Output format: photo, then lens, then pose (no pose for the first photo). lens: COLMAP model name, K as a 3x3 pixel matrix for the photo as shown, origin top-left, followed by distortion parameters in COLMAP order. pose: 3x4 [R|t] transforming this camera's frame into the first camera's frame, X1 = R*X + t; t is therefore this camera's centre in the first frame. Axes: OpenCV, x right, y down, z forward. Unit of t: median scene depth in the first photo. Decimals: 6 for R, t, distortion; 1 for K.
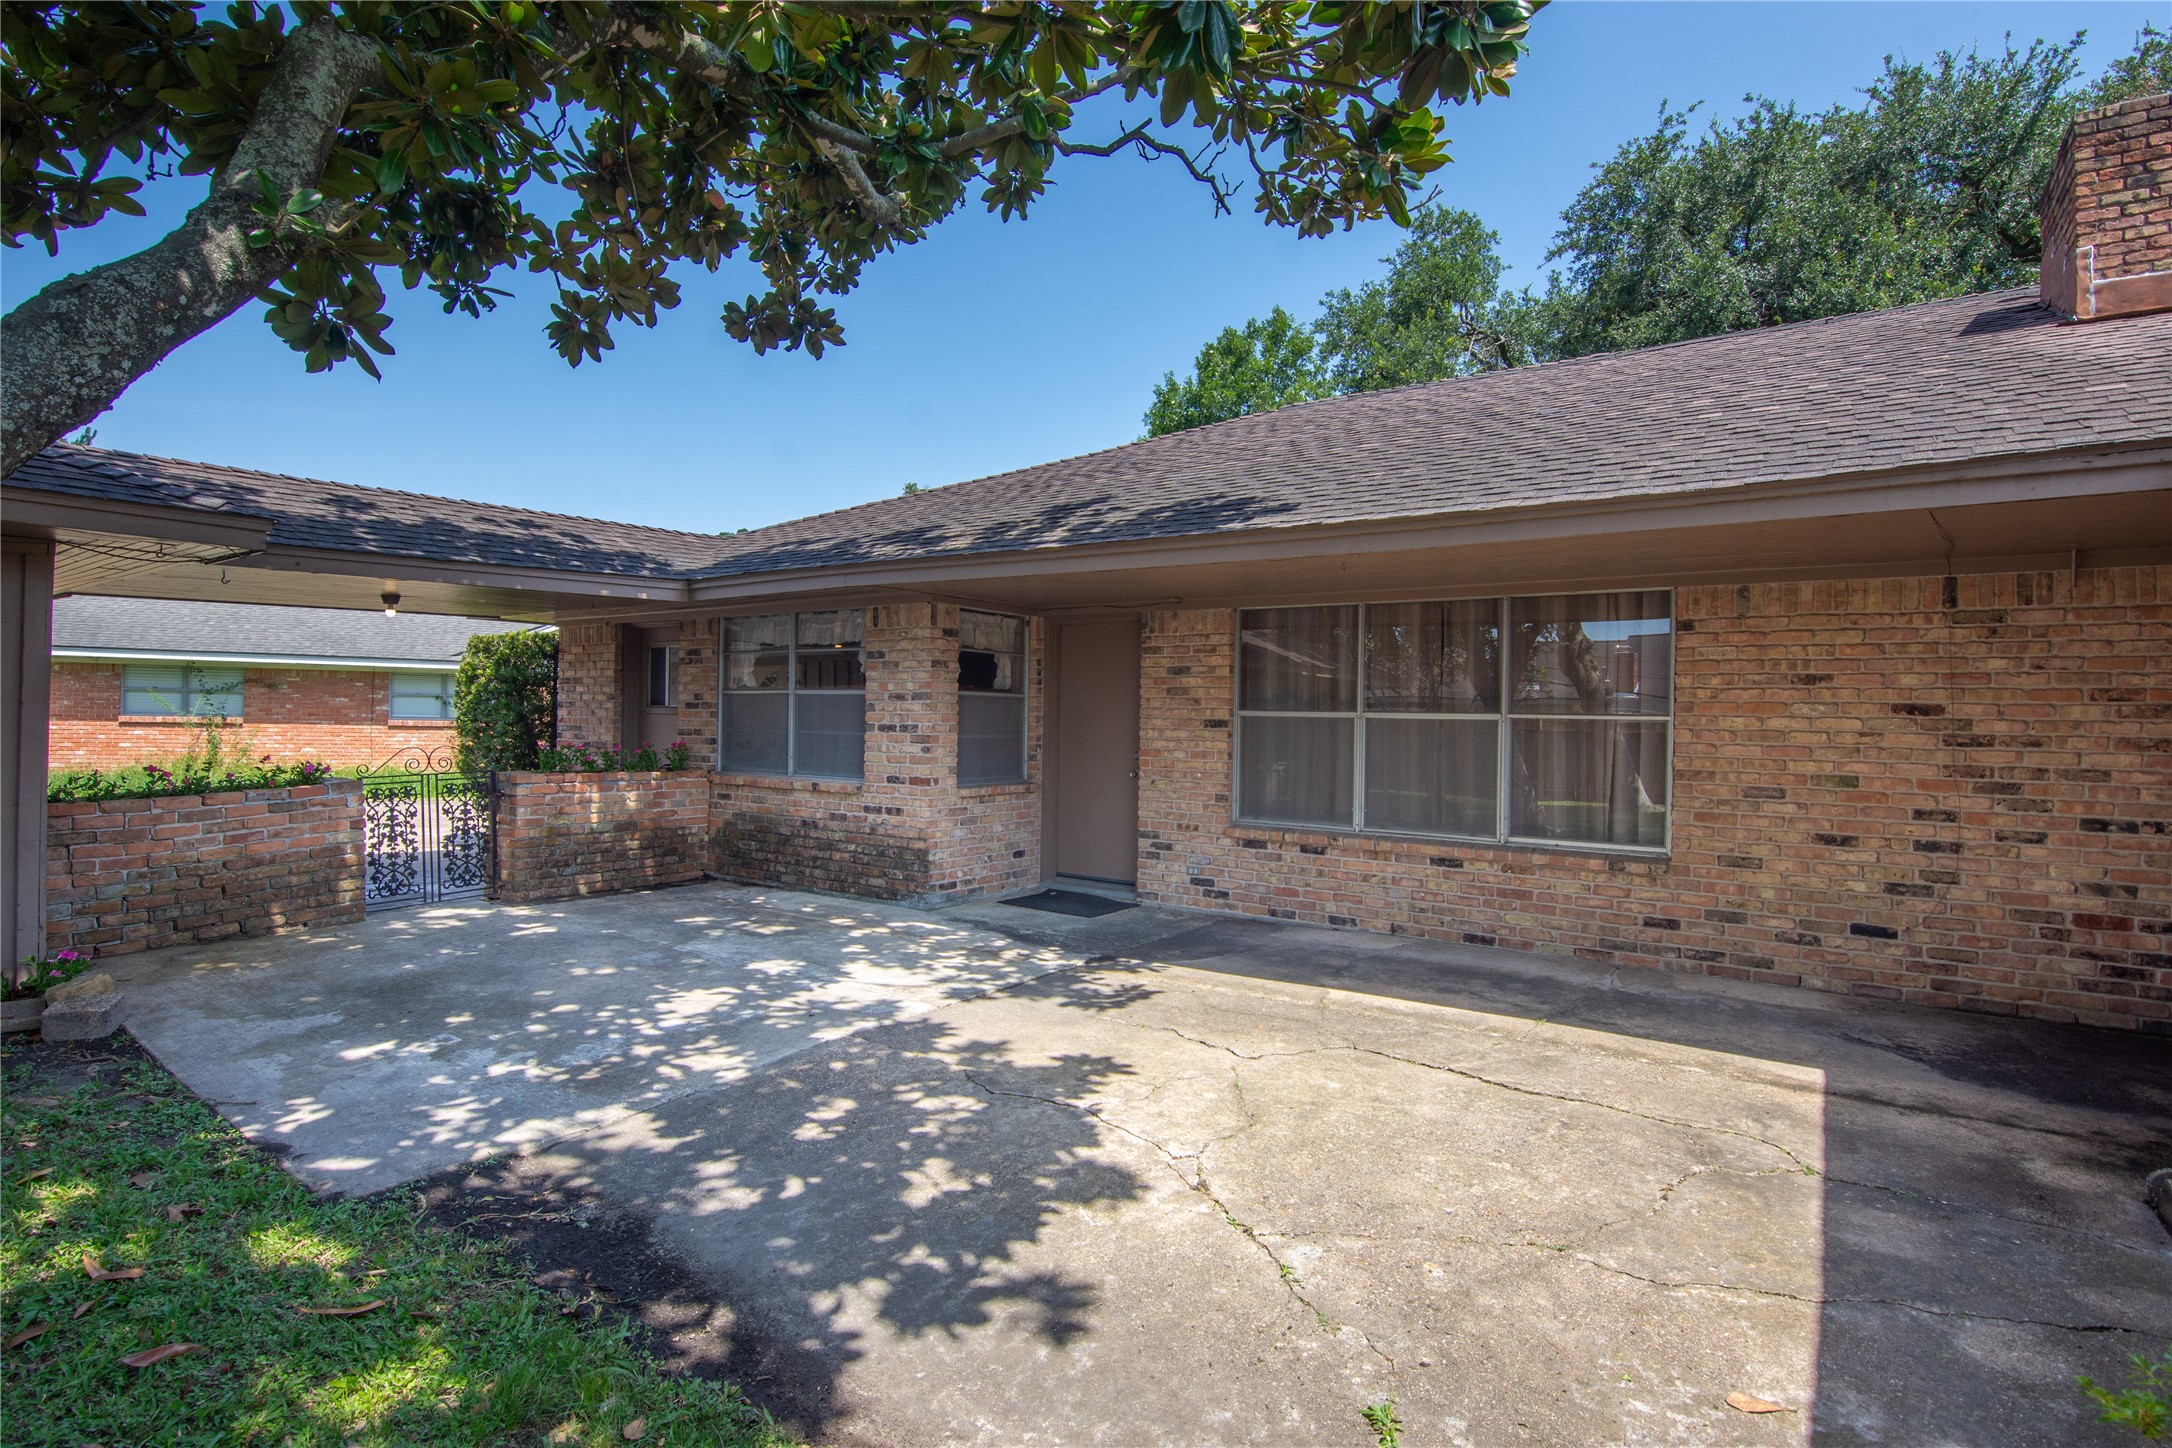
lens RADIAL K [[1078.9, 0, 1076.1], [0, 1078.9, 722.1], [0, 0, 1]] dist [-0.010703, 0.004508]
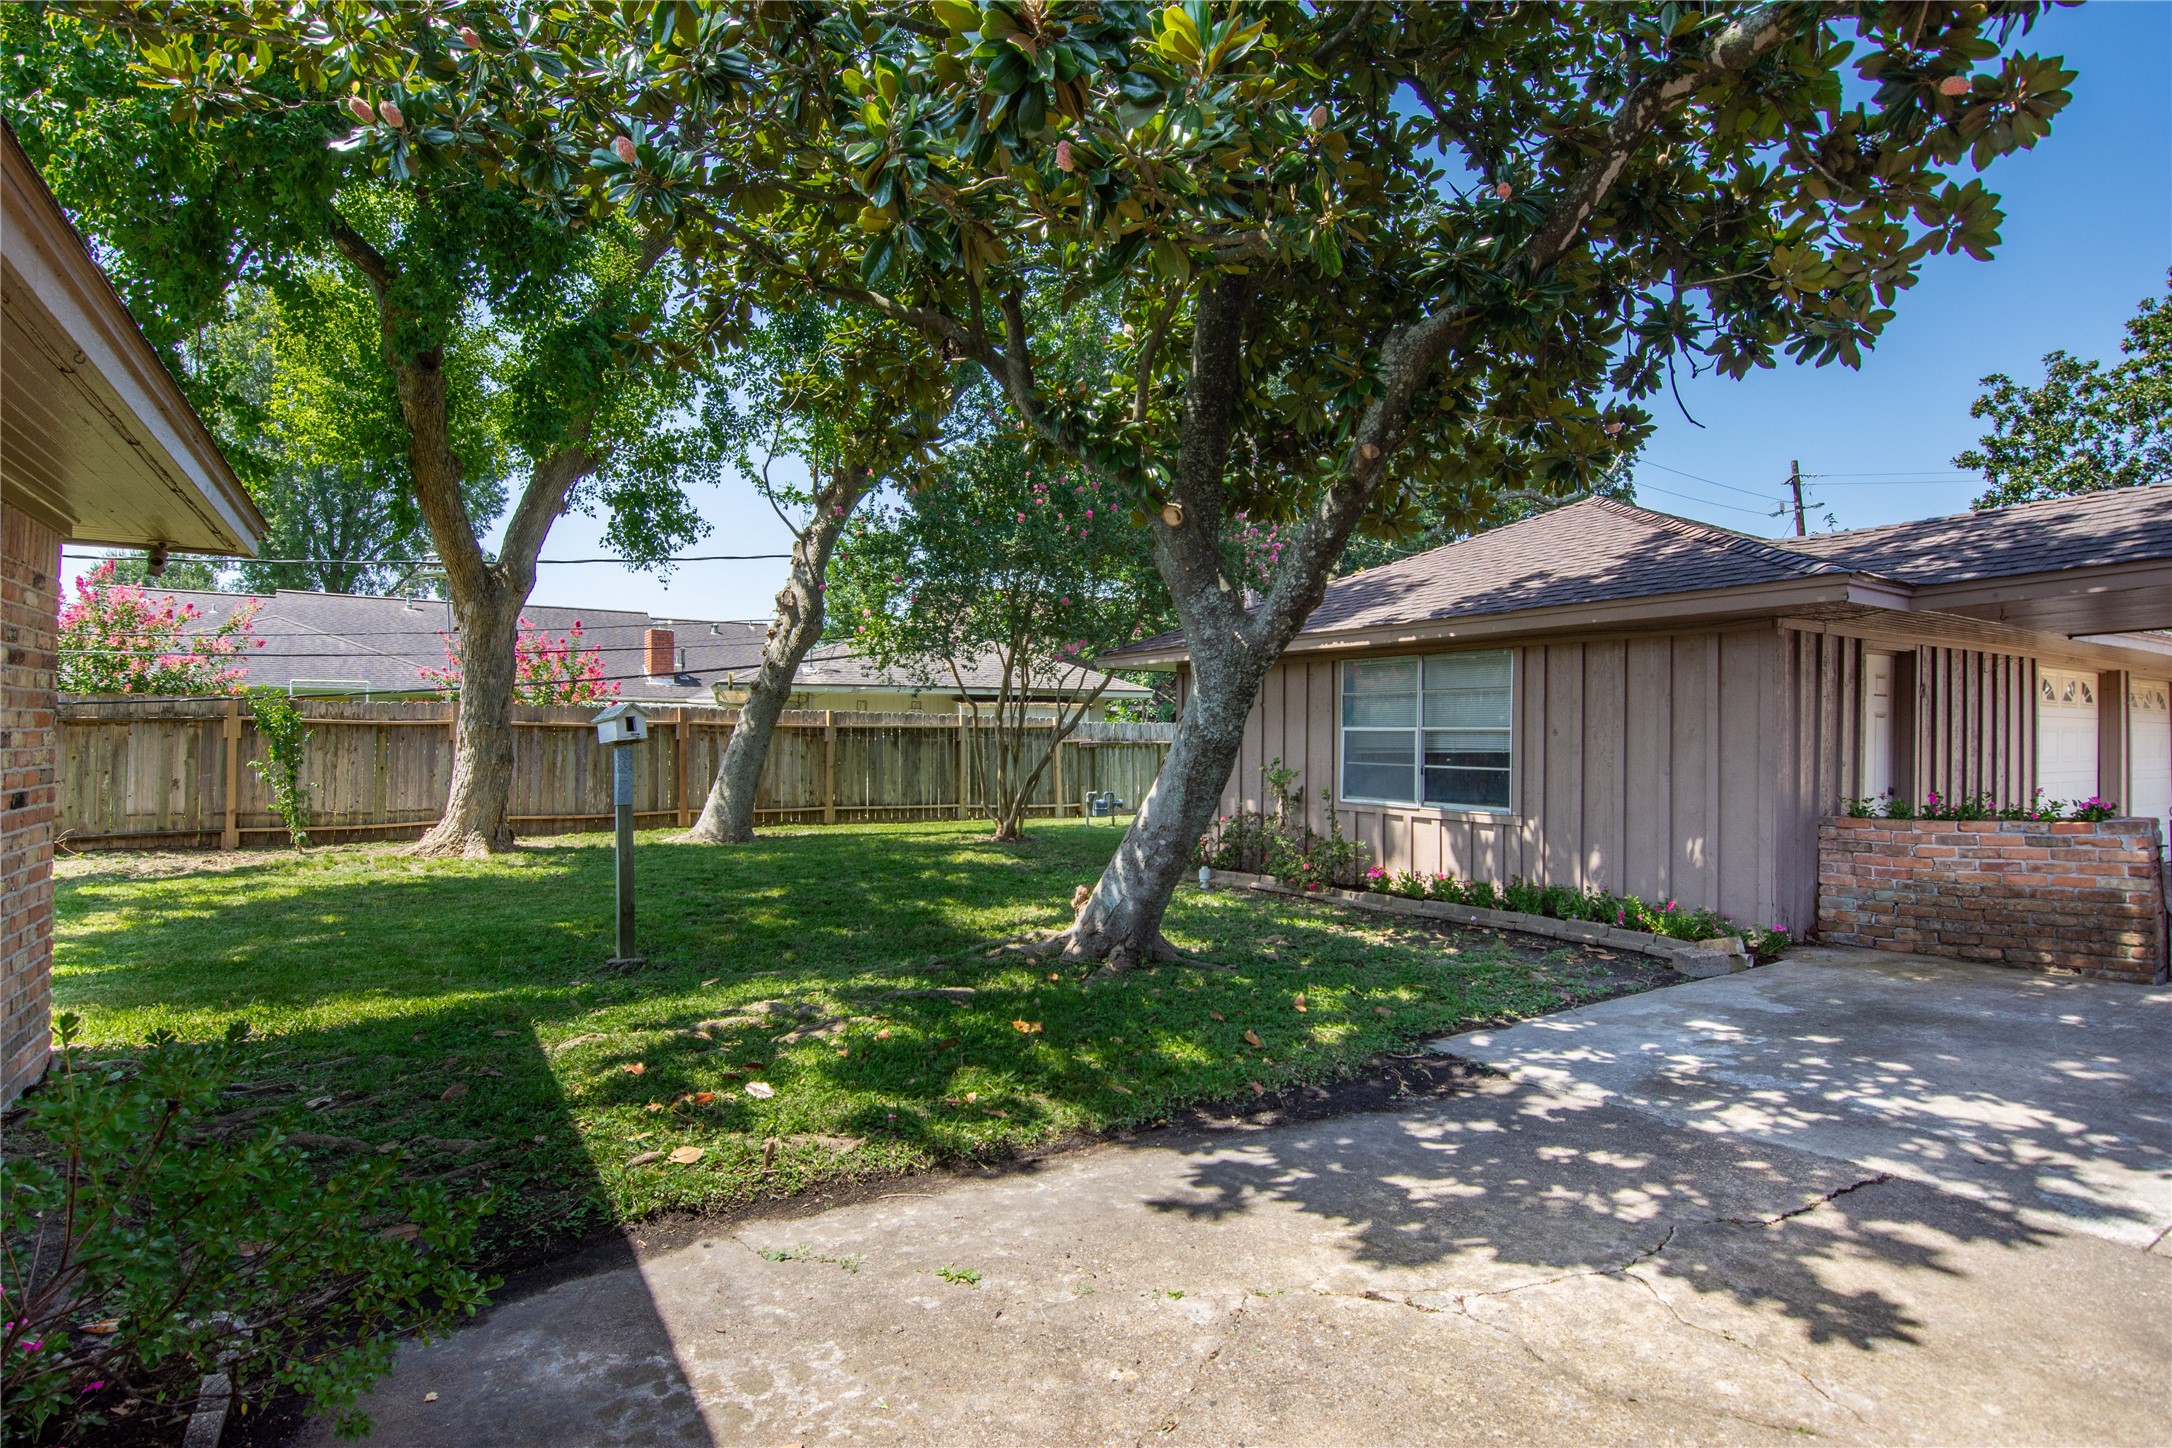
lens RADIAL K [[1078.9, 0, 1095.7], [0, 1078.9, 733.4], [0, 0, 1]] dist [-0.010703, 0.004508]
pose [[-0.378239, -0.018731, -0.925518, 0.648972], [-0.009261, 0.999822, -0.016450, 0.004601], [0.925662, 0.002350, -0.378345, 0.735157]]
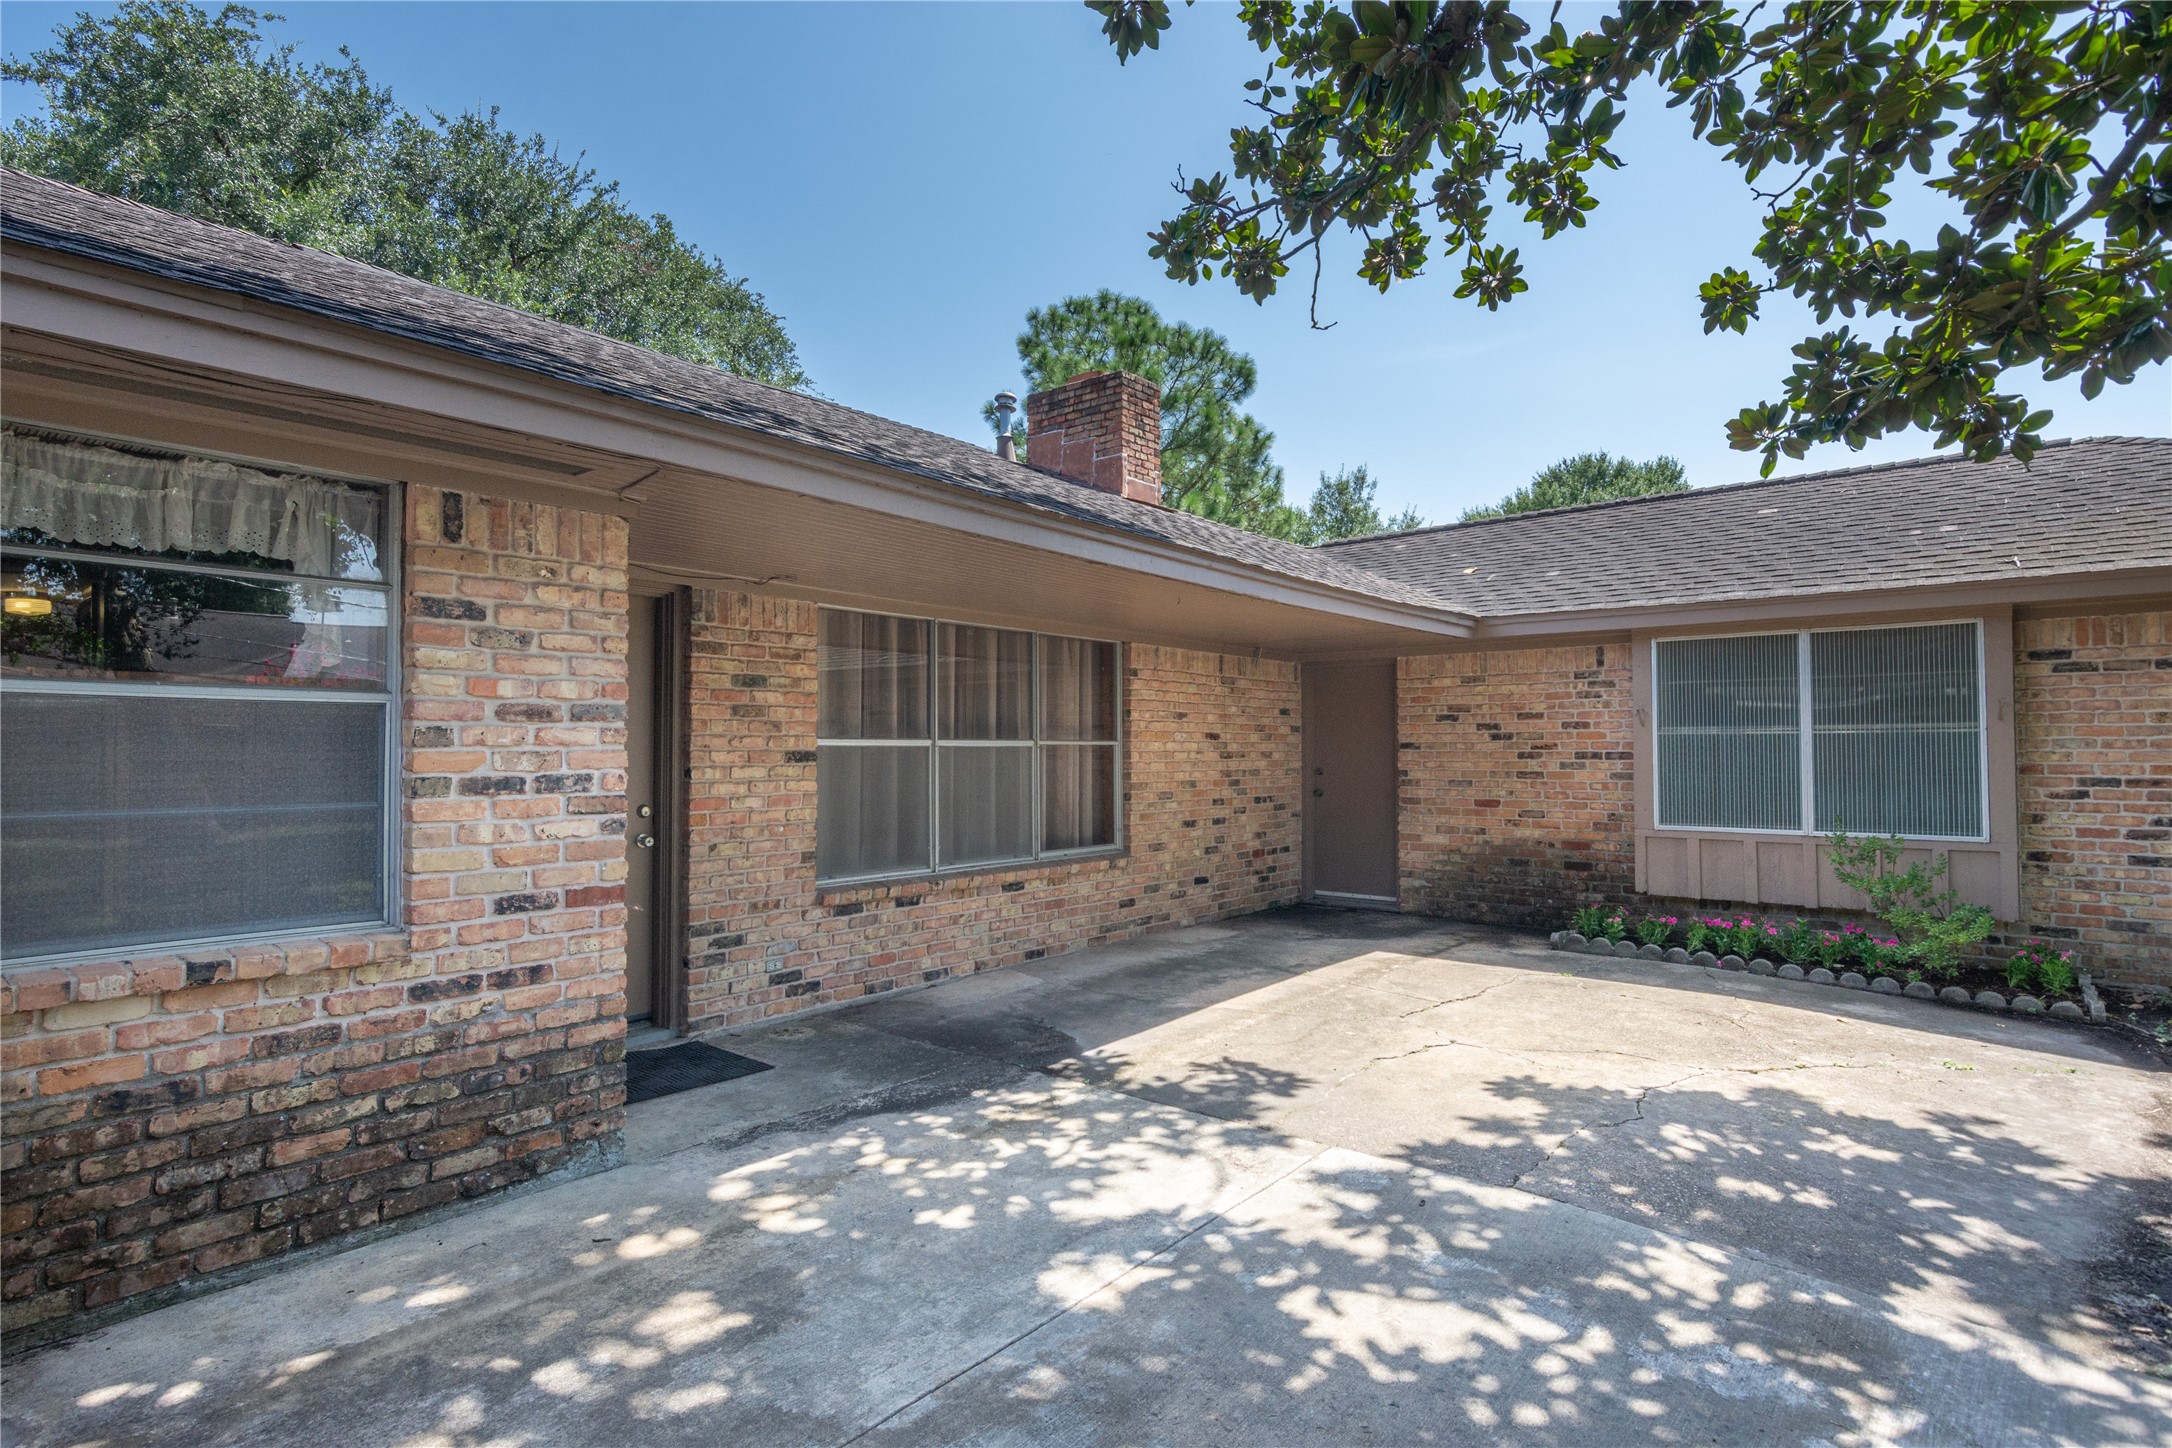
lens RADIAL K [[1078.9, 0, 1104.5], [0, 1078.9, 735.5], [0, 0, 1]] dist [-0.010703, 0.004508]
pose [[0.075295, -0.004782, 0.997150, -0.918295], [0.005934, 0.999973, 0.004347, -0.023173], [-0.997144, 0.005590, 0.075321, 1.157916]]
